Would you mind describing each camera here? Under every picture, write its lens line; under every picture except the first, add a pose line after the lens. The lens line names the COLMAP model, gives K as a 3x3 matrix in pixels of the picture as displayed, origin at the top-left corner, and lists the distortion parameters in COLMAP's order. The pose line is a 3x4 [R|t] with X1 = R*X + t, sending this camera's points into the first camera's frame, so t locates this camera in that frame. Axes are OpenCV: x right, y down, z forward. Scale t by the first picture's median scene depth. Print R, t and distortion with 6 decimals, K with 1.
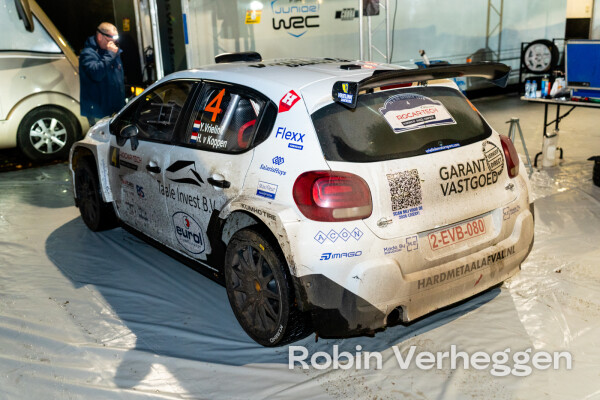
lens RADIAL K [[628.5, 0, 300.0], [0, 628.5, 200.0], [0, 0, 1]] dist [0.000079, -0.009643]
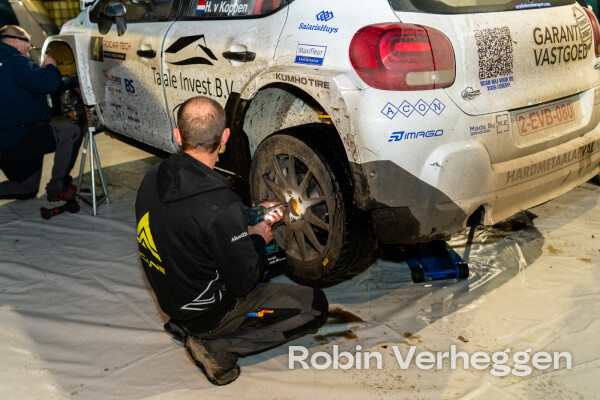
lens RADIAL K [[628.5, 0, 300.0], [0, 628.5, 200.0], [0, 0, 1]] dist [0.000079, -0.009643]
pose [[0.999230, -0.001680, 0.039196, -0.091378], [-0.002125, 0.995299, 0.096827, 0.081789], [-0.039174, -0.096836, 0.994529, 0.217961]]
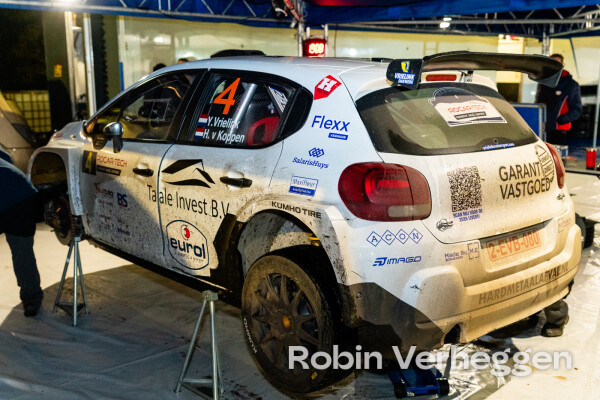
lens RADIAL K [[674.6, 0, 300.0], [0, 674.6, 200.0], [0, 0, 1]] dist [0.004882, 0.010863]
pose [[0.996657, 0.026254, 0.077361, -0.122461], [-0.021324, 0.997730, -0.063874, 0.059159], [-0.078863, 0.062011, 0.994955, 0.084742]]
